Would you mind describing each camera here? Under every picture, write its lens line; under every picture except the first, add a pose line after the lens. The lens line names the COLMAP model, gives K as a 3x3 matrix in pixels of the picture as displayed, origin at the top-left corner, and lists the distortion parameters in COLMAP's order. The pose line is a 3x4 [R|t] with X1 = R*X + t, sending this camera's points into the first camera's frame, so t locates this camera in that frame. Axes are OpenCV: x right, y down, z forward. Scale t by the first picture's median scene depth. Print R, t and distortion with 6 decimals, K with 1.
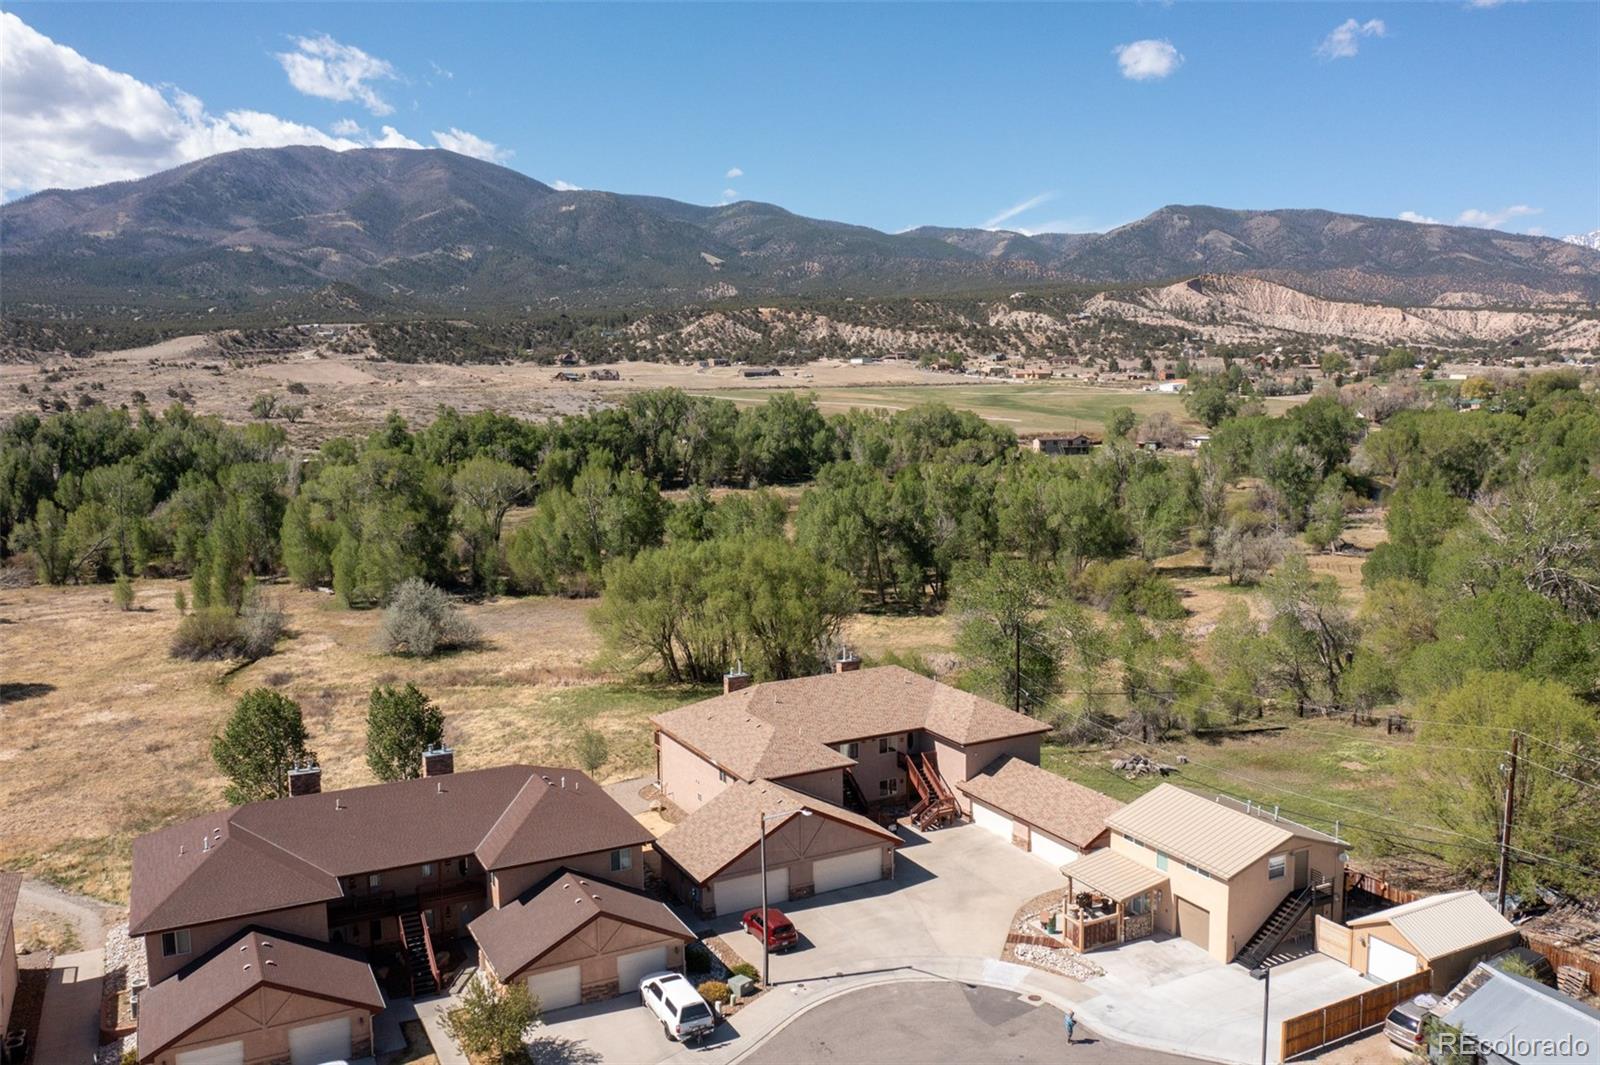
lens RADIAL K [[1246.2, 0, 800.0], [0, 1246.2, 532.5], [0, 0, 1]] dist [-0.018941, -0.001033]
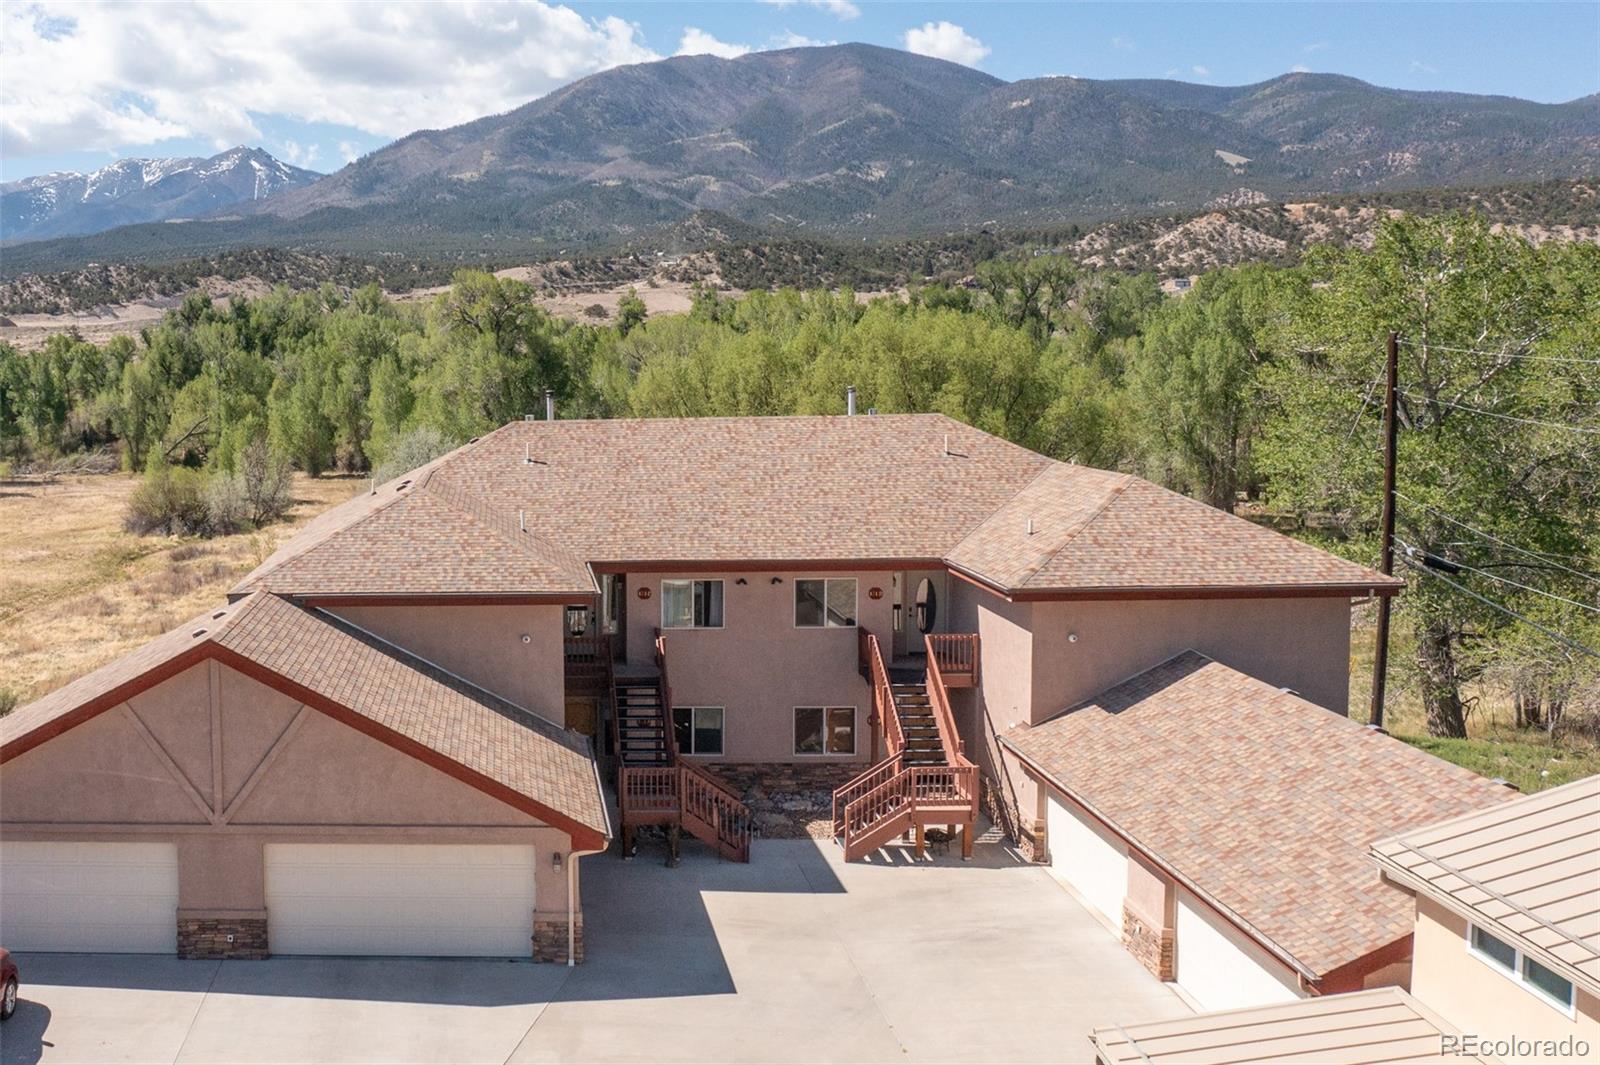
lens RADIAL K [[1274.6, 0, 799.5], [0, 1274.6, 655.5], [0, 0, 1]] dist [-0.015360, 0.010297]
pose [[0.857593, 0.044923, -0.512364, 0.113212], [-0.056978, 0.998345, -0.007839, 0.088007], [0.511163, 0.035916, 0.858733, 0.328955]]
